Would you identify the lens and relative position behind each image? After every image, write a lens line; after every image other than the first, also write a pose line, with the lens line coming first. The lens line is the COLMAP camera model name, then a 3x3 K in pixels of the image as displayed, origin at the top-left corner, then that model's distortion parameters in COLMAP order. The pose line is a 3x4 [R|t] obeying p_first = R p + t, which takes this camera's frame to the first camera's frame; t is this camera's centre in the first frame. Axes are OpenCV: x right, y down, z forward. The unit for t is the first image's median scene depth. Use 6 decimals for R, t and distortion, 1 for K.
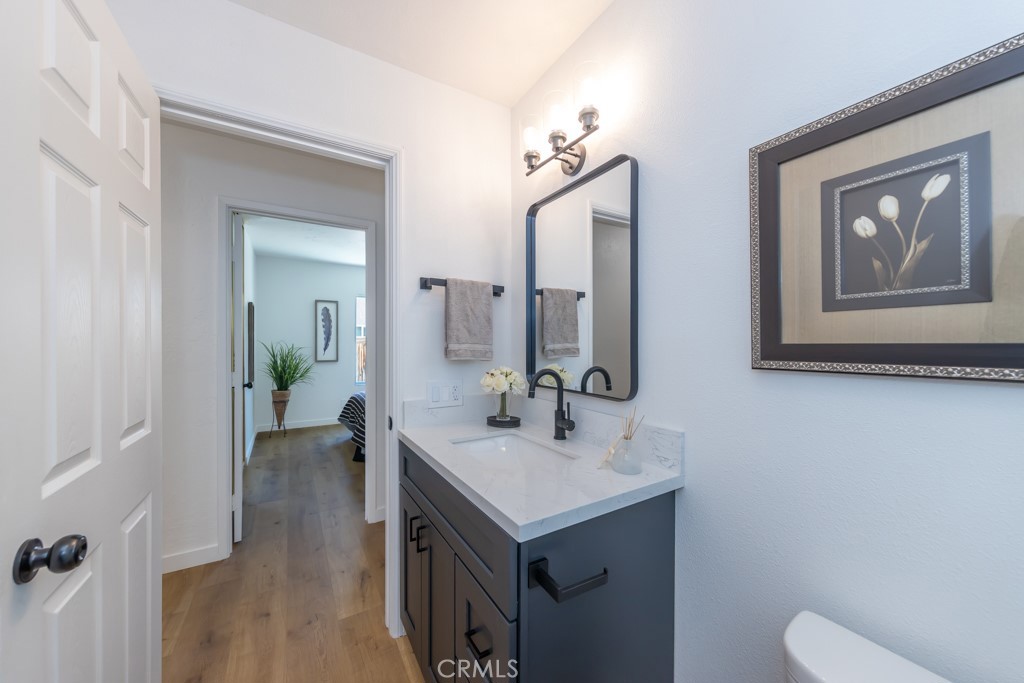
lens RADIAL K [[364.3, 0, 516.2], [0, 364.3, 338.7], [0, 0, 1]] dist [0.001274, 0.000288]
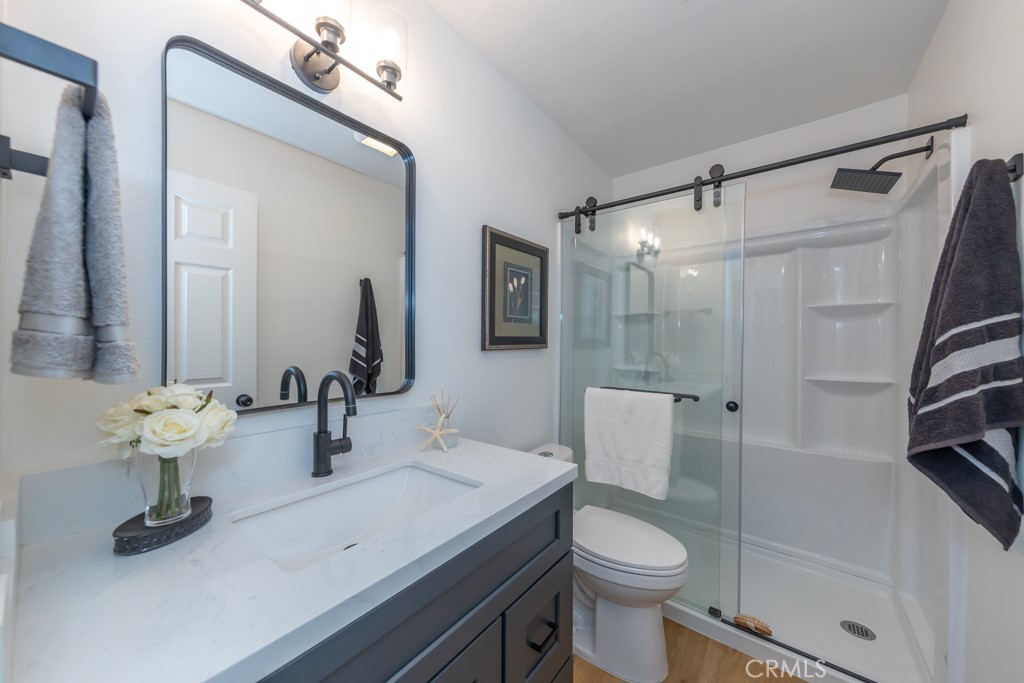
lens RADIAL K [[364.3, 0, 512.3], [0, 364.3, 340.3], [0, 0, 1]] dist [0.001274, 0.000288]
pose [[-0.361937, -0.000861, 0.932202, -1.111402], [-0.011152, 0.999932, -0.003407, 0.041875], [-0.932136, -0.011629, -0.361922, 1.609490]]
